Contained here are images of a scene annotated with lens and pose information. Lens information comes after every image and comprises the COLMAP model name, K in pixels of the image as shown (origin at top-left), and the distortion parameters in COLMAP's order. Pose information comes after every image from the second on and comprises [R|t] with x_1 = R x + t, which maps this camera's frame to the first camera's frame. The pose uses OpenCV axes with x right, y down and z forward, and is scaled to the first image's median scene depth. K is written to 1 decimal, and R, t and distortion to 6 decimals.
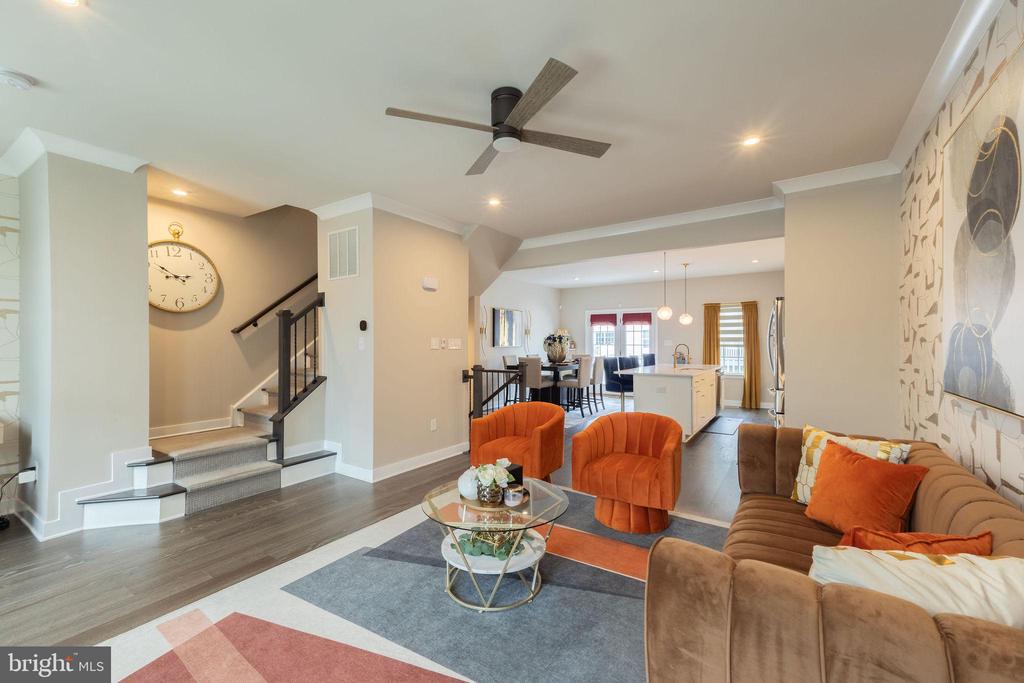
lens RADIAL K [[414.1, 0, 512.0], [0, 414.1, 341.5], [0, 0, 1]] dist [0.009684, 0.000094]
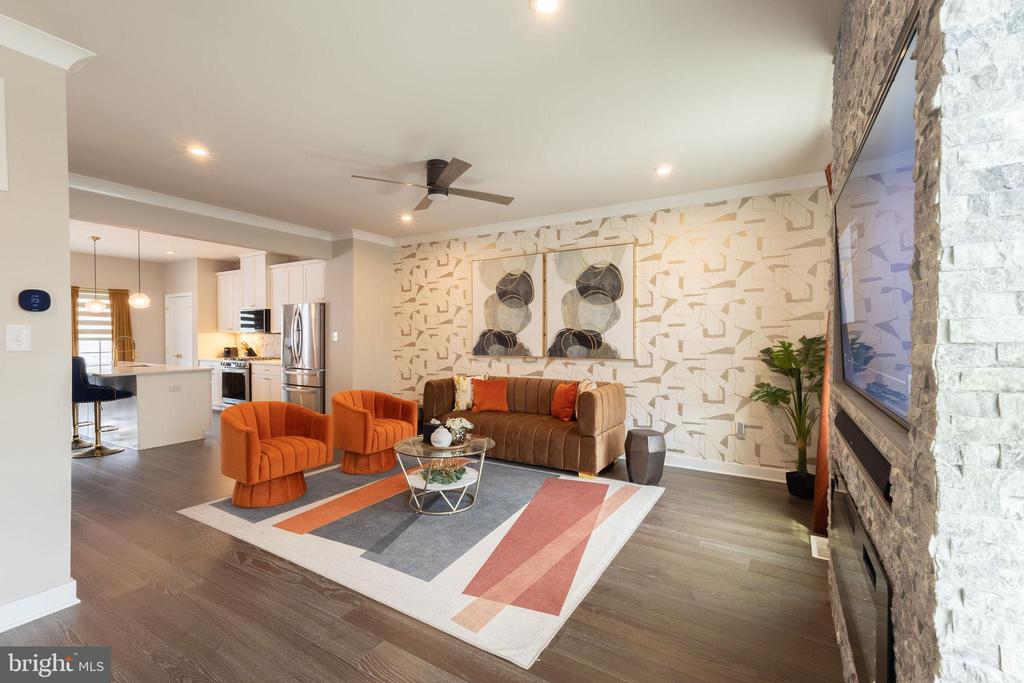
lens RADIAL K [[456.6, 0, 512.0], [0, 456.6, 341.5], [0, 0, 1]] dist [-0.016120, 0.000206]
pose [[-0.048697, -0.013243, 0.998726, -0.416860], [-0.005163, 0.999902, 0.013007, -0.001268], [-0.998800, -0.004523, -0.048761, 0.213615]]
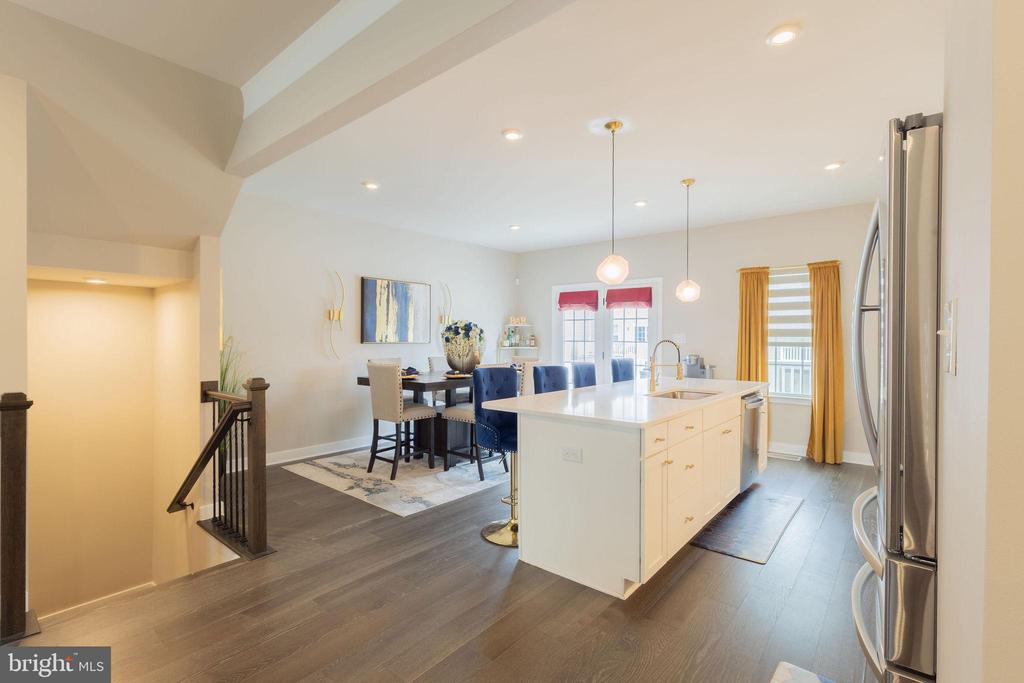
lens RADIAL K [[456.6, 0, 512.0], [0, 456.6, 341.5], [0, 0, 1]] dist [-0.016120, 0.000206]
pose [[0.994371, 0.007036, -0.105723, 0.233308], [-0.006025, 0.999933, 0.009881, 0.002735], [0.105786, -0.009189, 0.994347, 0.375177]]
